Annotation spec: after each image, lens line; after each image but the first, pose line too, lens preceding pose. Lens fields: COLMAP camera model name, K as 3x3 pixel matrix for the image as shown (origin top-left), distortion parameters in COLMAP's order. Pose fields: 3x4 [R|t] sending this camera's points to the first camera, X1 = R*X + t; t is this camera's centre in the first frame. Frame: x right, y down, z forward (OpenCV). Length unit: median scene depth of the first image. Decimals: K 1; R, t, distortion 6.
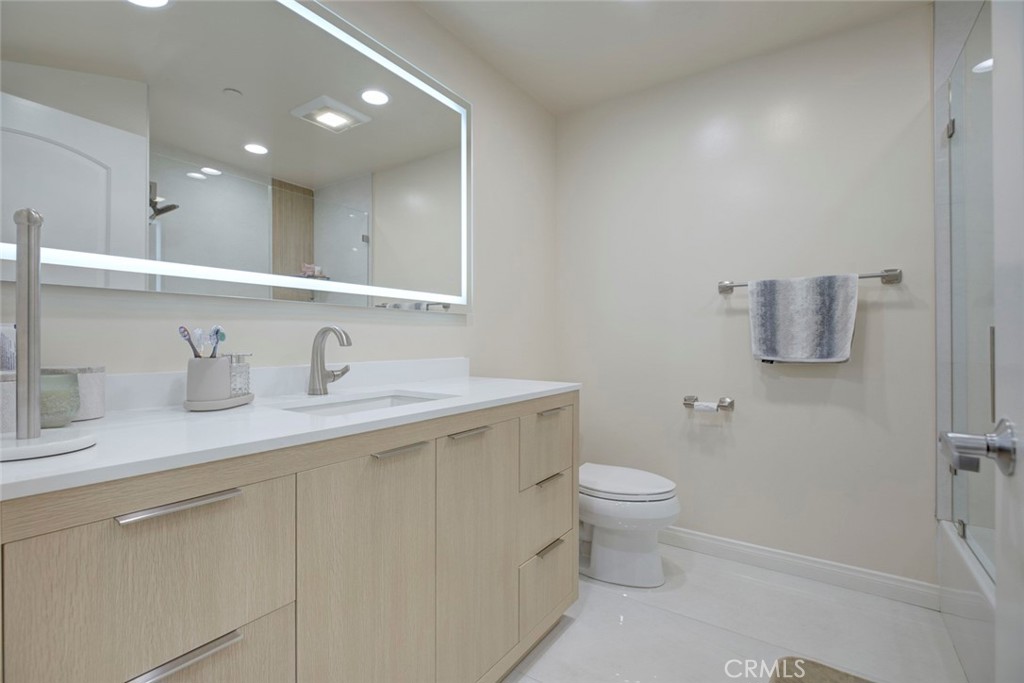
lens RADIAL K [[474.1, 0, 506.2], [0, 474.1, 343.8], [0, 0, 1]] dist [-0.000072, -0.001651]
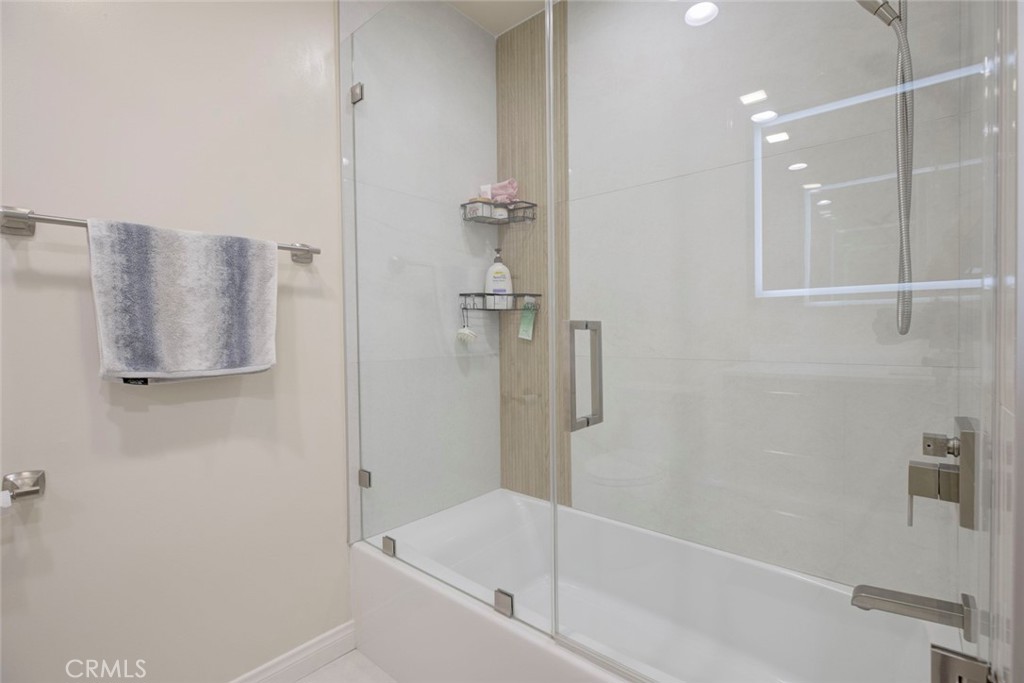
lens RADIAL K [[474.1, 0, 515.0], [0, 474.1, 339.1], [0, 0, 1]] dist [-0.000072, -0.001651]
pose [[0.102326, -0.017975, 0.994589, 0.081803], [0.014230, 0.999761, 0.016604, -0.011571], [-0.994649, 0.012454, 0.102557, 0.551229]]
